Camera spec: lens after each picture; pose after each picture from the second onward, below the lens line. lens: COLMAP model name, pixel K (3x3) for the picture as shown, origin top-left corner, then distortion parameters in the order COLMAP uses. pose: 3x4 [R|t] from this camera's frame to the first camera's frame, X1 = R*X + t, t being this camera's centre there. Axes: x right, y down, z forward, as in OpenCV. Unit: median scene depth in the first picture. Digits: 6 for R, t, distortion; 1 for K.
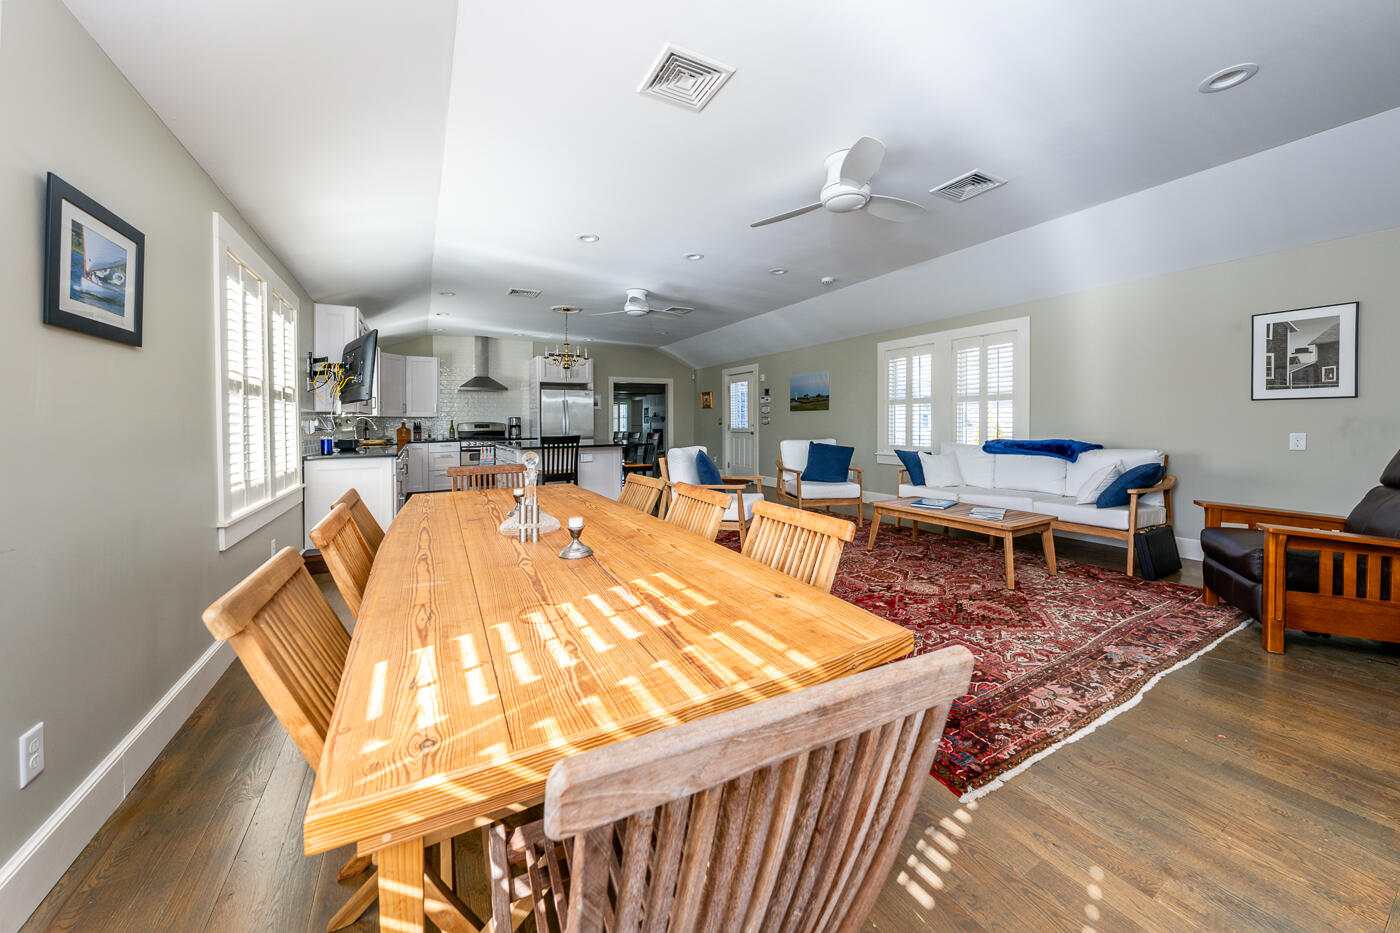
lens RADIAL K [[481.9, 0, 697.5], [0, 481.9, 432.0], [0, 0, 1]] dist [-0.003087, 0.000259]
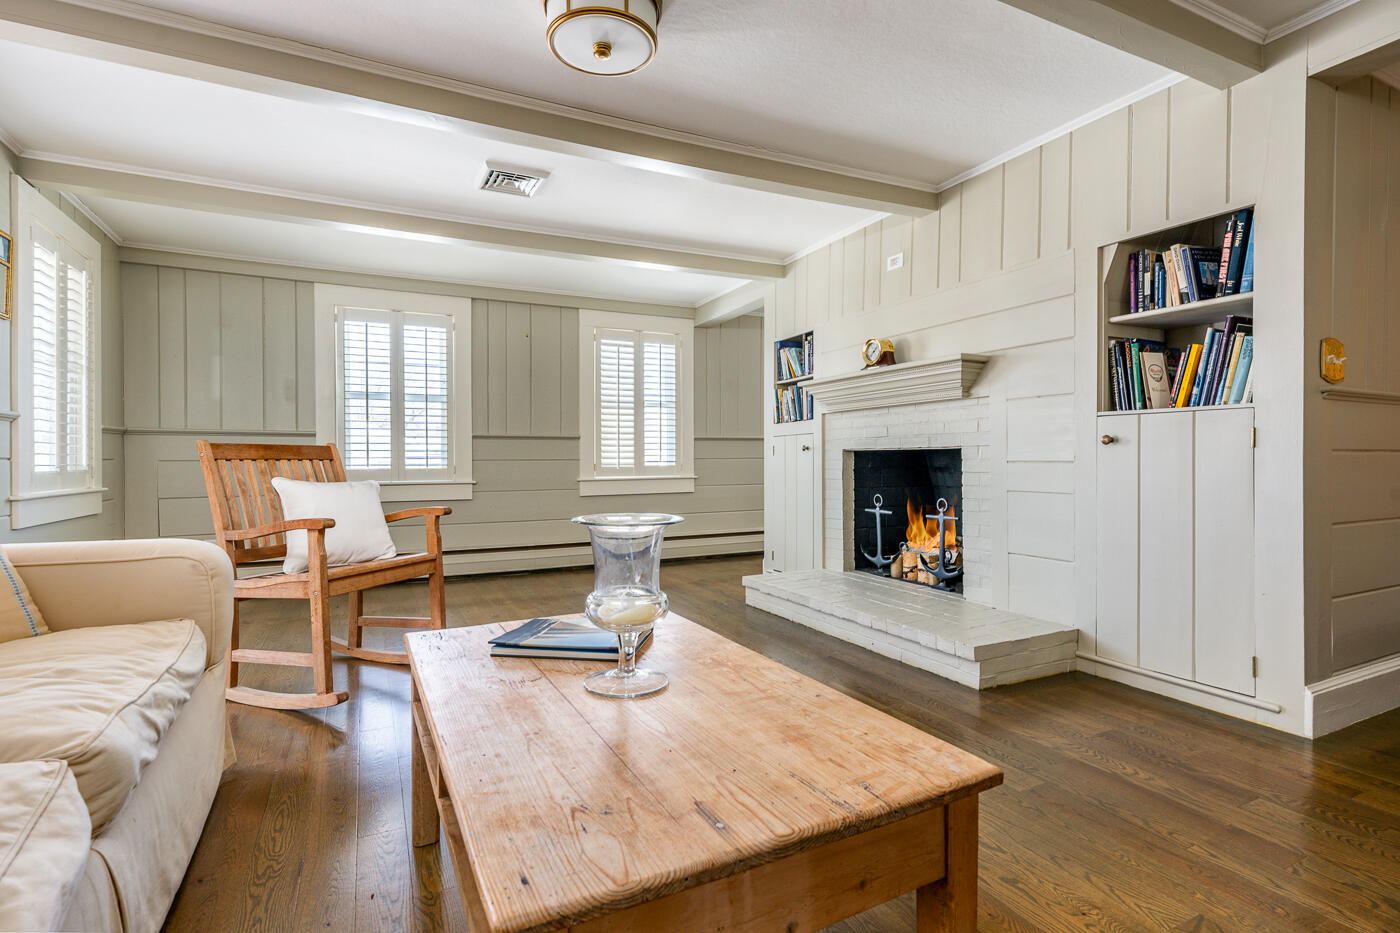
lens RADIAL K [[685.4, 0, 698.6], [0, 685.4, 461.9], [0, 0, 1]] dist [0.006289, -0.000324]
pose [[0.998680, -0.000054, -0.051373, -0.678658], [-0.000731, 0.999883, -0.015259, 0.008235], [0.051368, 0.015276, 0.998563, 3.915913]]
